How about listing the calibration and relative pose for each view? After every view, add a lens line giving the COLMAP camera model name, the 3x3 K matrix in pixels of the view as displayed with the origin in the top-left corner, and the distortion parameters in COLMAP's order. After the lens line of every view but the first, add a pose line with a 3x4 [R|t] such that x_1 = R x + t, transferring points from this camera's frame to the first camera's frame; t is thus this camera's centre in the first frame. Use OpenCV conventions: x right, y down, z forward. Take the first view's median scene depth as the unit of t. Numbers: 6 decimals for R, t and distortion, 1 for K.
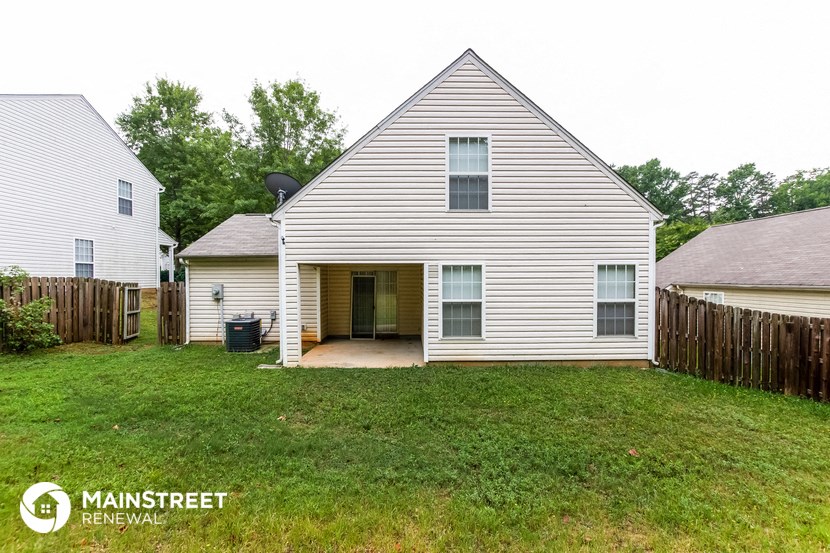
lens RADIAL K [[368.1, 0, 414.0], [0, 368.1, 279.0], [0, 0, 1]] dist [-0.015497, -0.000009]
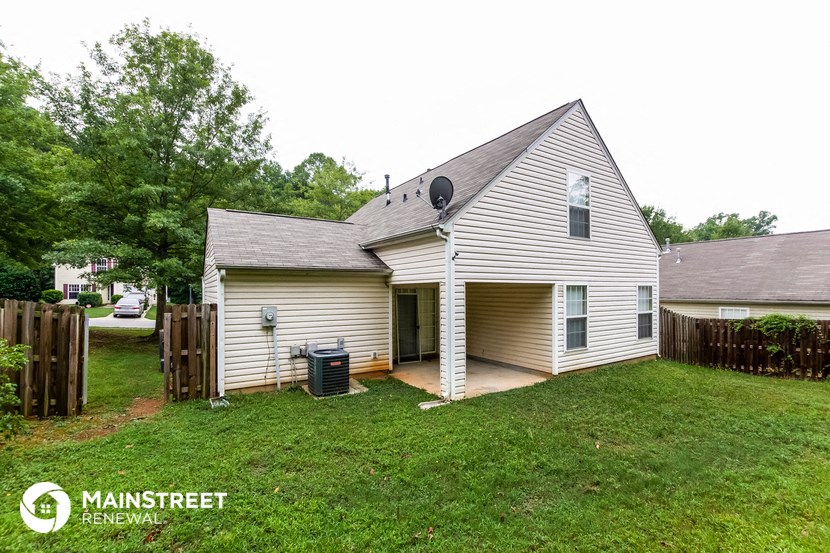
lens RADIAL K [[368.1, 0, 413.1], [0, 368.1, 279.6], [0, 0, 1]] dist [-0.015497, -0.000009]
pose [[0.847431, 0.015611, 0.530676, -0.900138], [0.001411, 0.999498, -0.031656, -0.020339], [-0.530904, 0.027575, 0.846983, 0.303723]]
